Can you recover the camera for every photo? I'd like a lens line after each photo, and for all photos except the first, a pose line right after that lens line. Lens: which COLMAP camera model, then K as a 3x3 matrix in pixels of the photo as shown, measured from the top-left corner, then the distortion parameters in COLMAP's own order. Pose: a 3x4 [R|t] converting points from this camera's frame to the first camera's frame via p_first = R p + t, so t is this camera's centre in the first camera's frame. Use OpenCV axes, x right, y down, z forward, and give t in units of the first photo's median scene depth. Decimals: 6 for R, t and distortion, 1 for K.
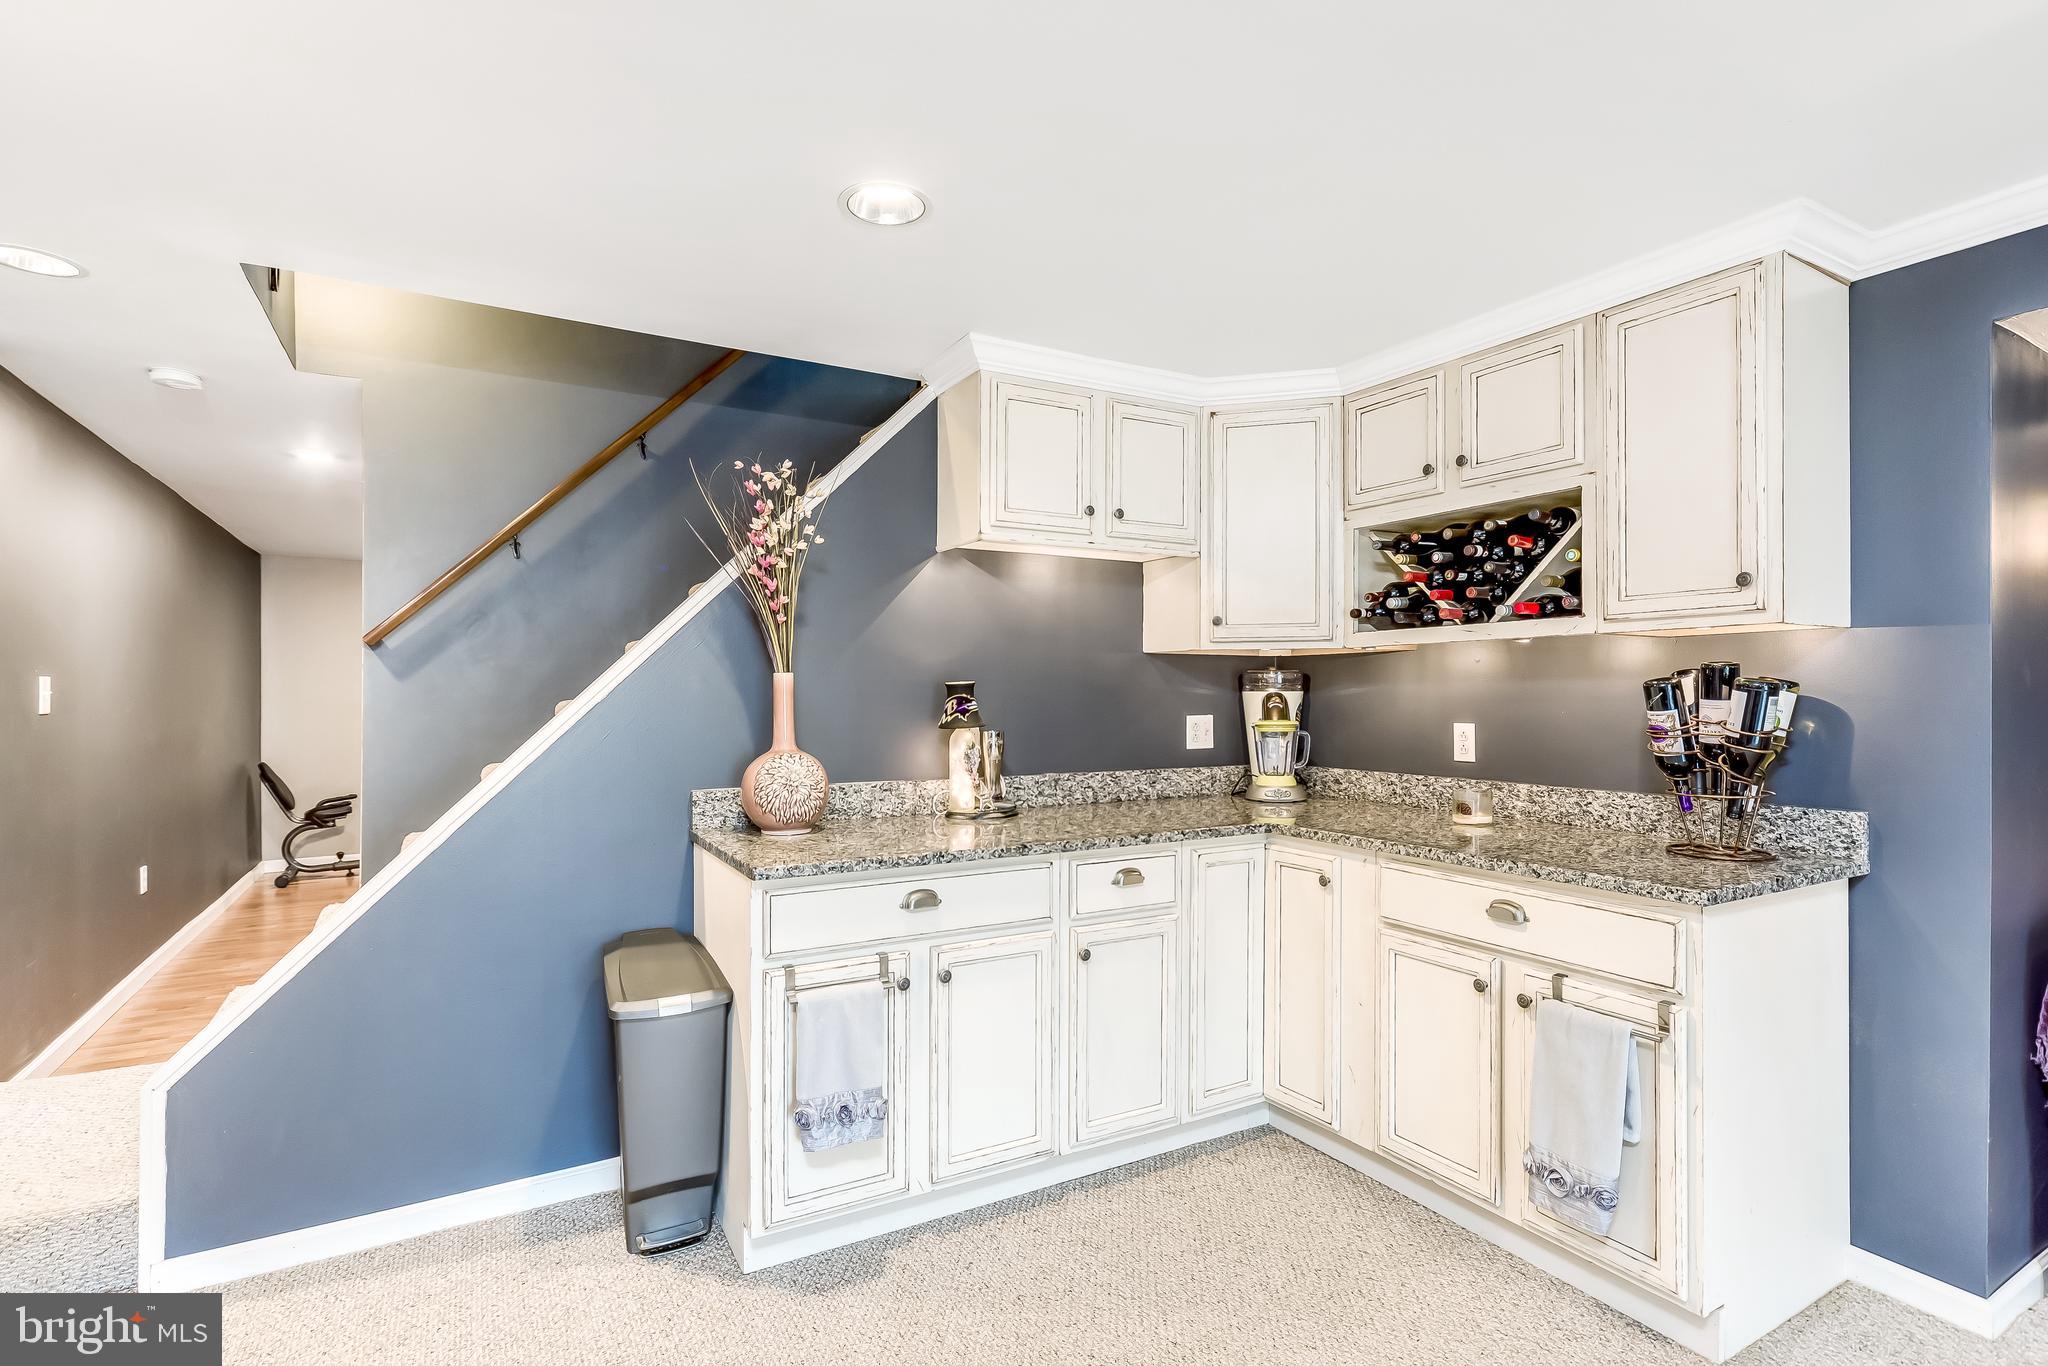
lens RADIAL K [[986.7, 0, 1016.7], [0, 986.7, 669.5], [0, 0, 1]] dist [-0.002221, 0.000032]
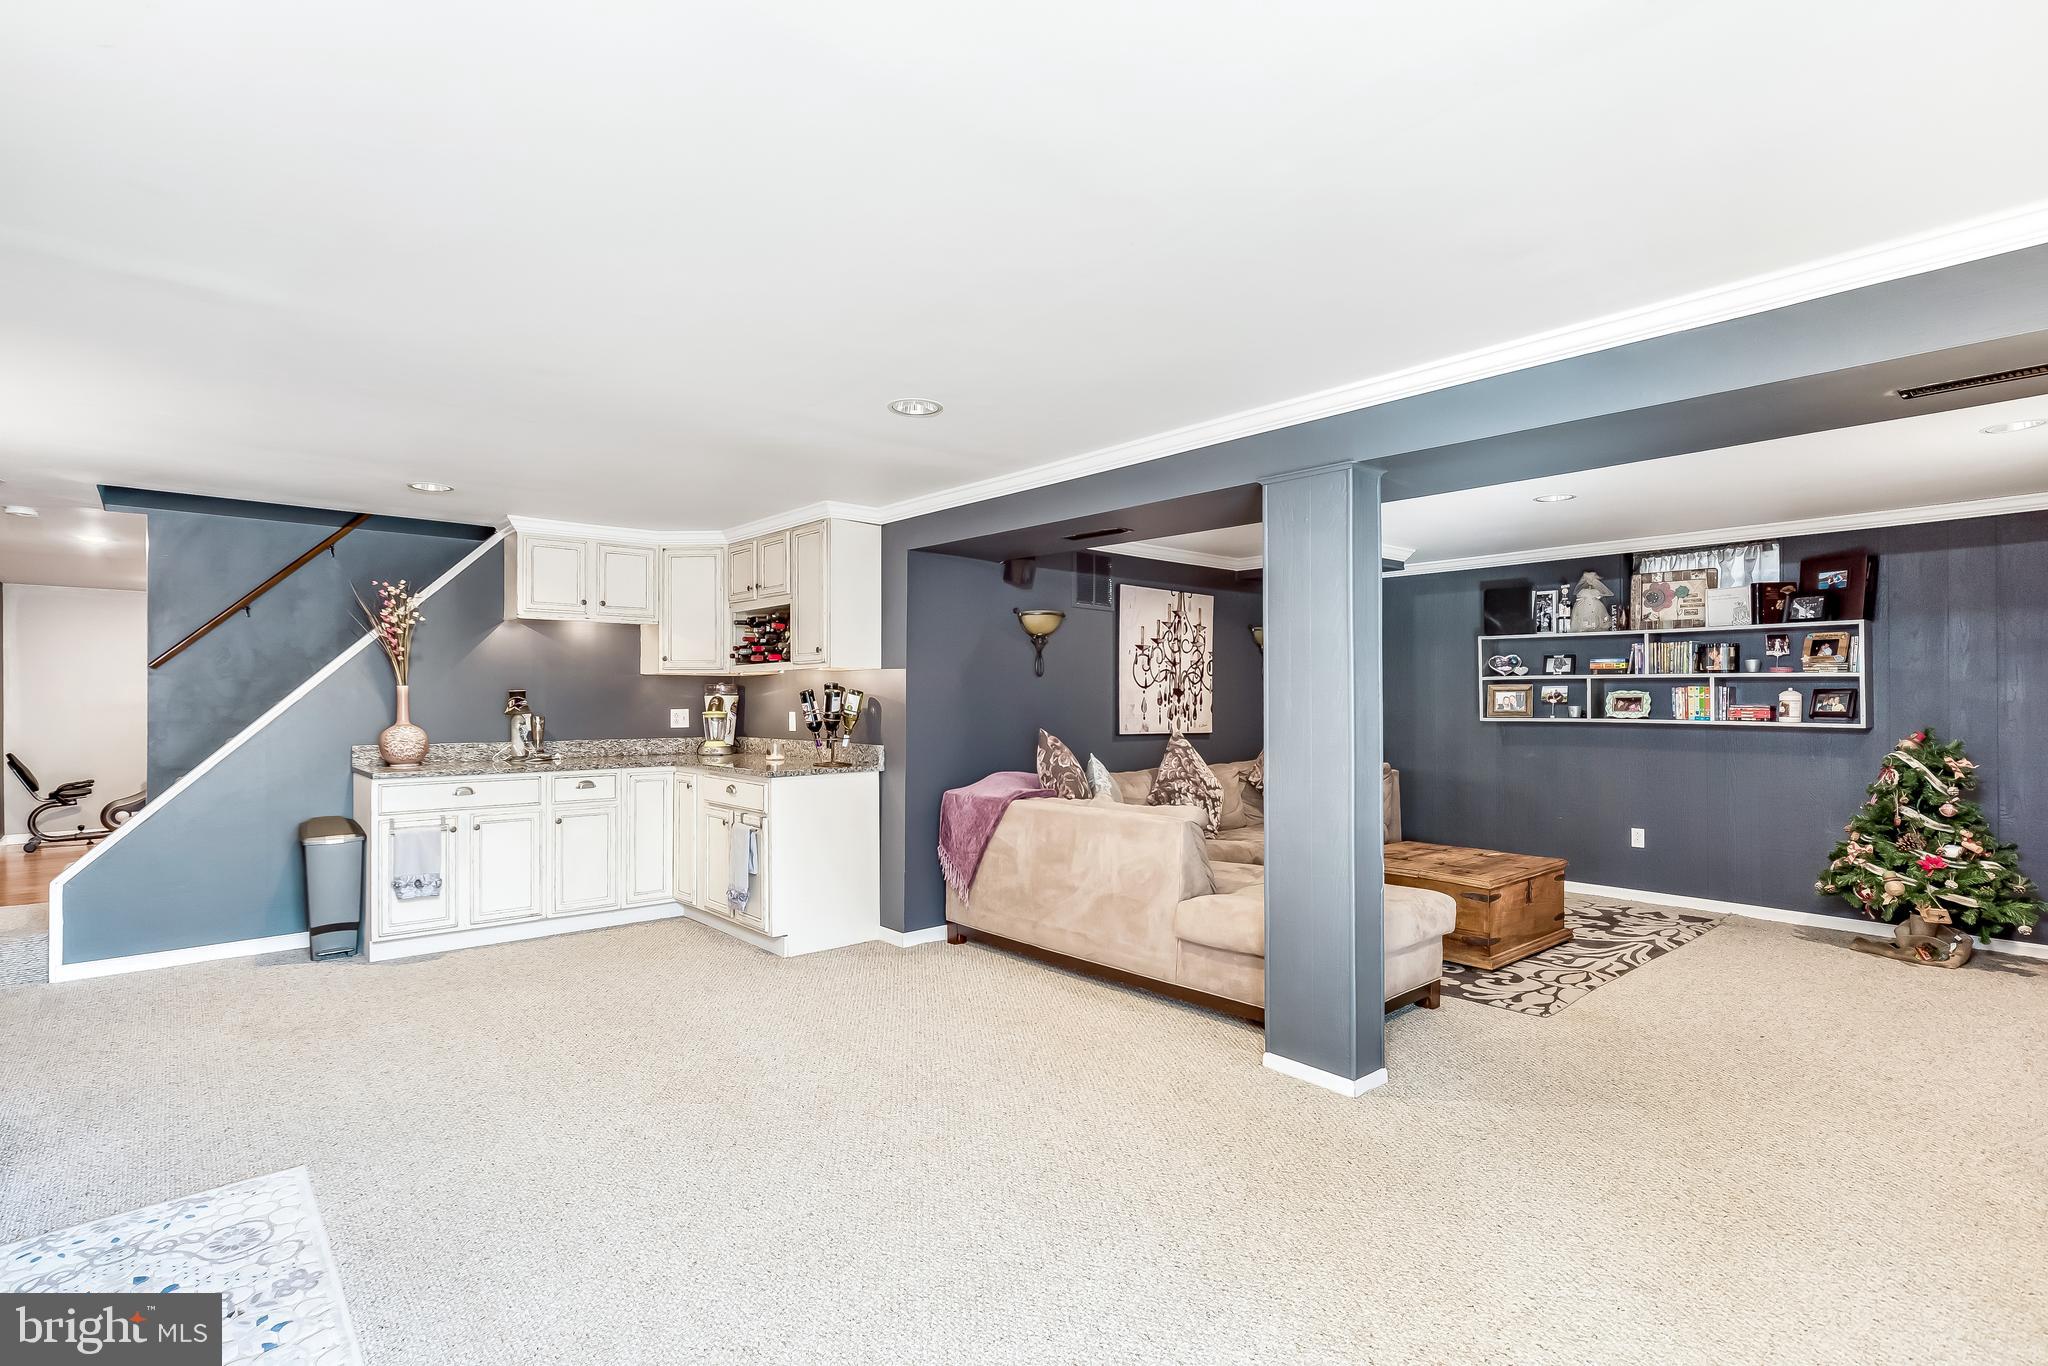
lens RADIAL K [[1004.0, 0, 1024.0], [0, 1004.0, 683.0], [0, 0, 1]] dist [-0.001056, -0.000733]
pose [[0.980071, 0.004246, 0.198604, 0.567835], [-0.005660, 0.999963, 0.006549, -0.021052], [-0.198569, -0.007542, 0.980058, -1.186716]]
